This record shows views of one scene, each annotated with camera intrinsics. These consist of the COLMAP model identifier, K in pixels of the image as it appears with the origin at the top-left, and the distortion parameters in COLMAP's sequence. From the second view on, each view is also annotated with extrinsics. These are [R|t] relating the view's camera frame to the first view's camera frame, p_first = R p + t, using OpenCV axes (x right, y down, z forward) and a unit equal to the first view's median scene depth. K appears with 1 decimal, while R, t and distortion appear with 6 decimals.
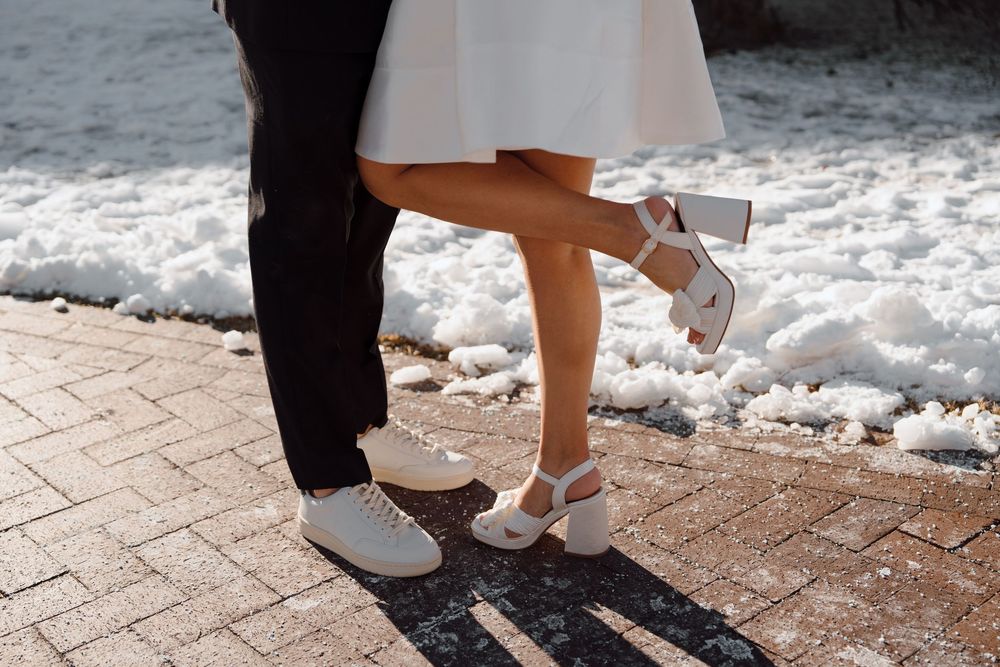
lens RADIAL K [[1398.0, 0, 500.0], [0, 1398.0, 333.5], [0, 0, 1]] dist [0.129349, 0.031973]
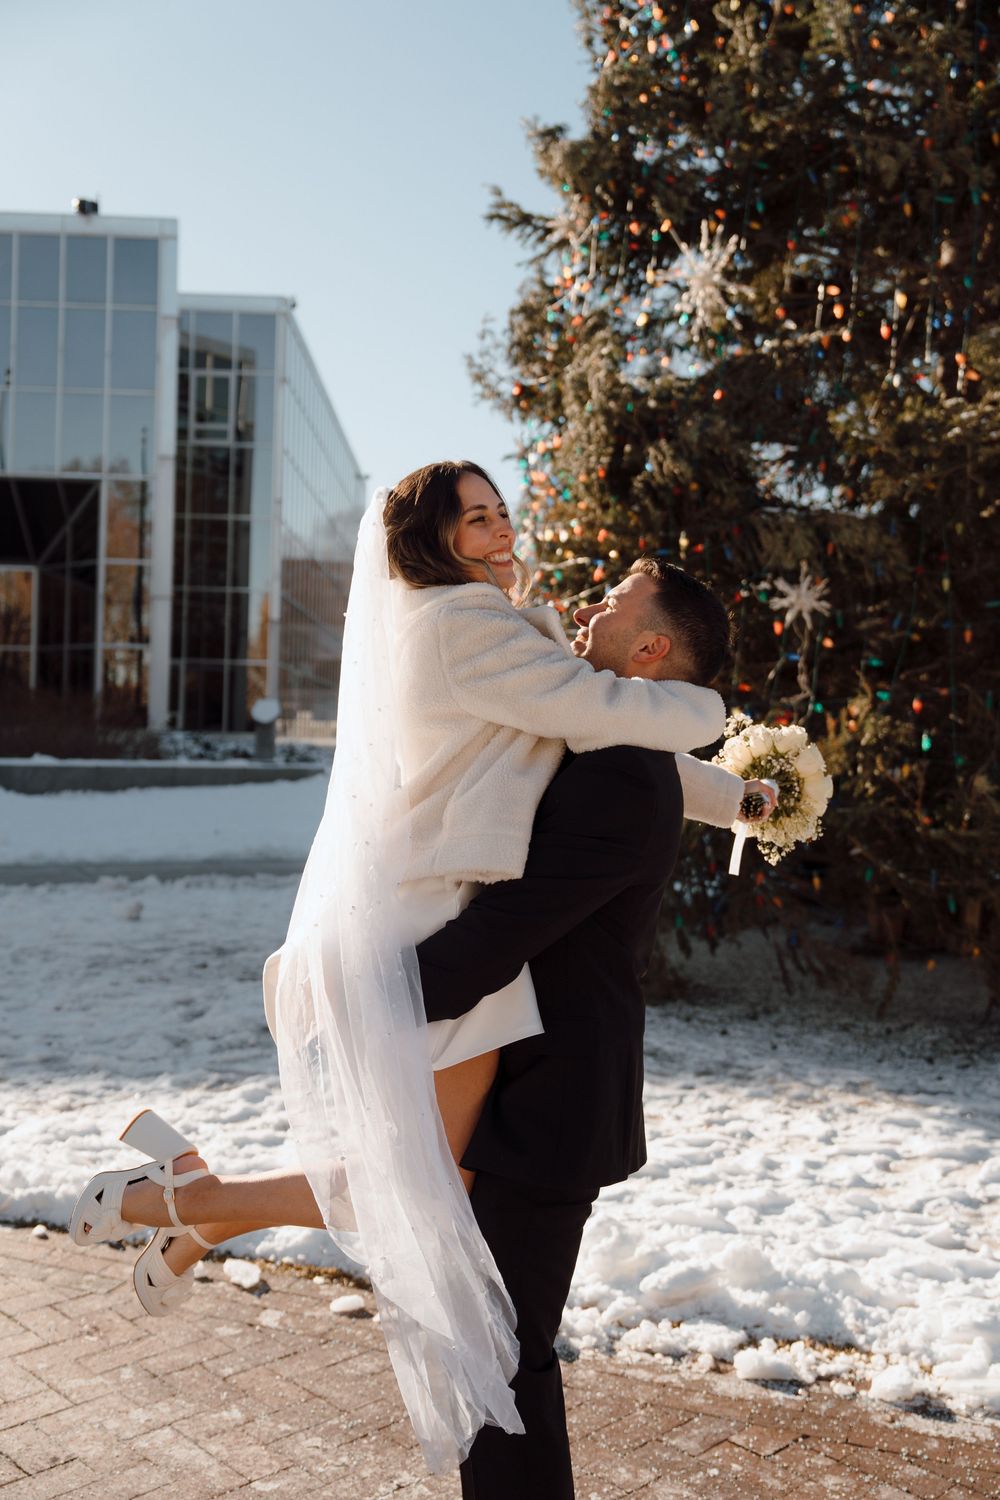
lens RADIAL K [[1450.5, 0, 500.0], [0, 1450.5, 750.0], [0, 0, 1]] dist [0.011202, 0.008226]
pose [[0.997634, 0.050000, 0.047178, -0.013084], [-0.030903, 0.939216, -0.341932, 0.004741], [-0.061407, 0.339665, 0.938540, -0.284881]]
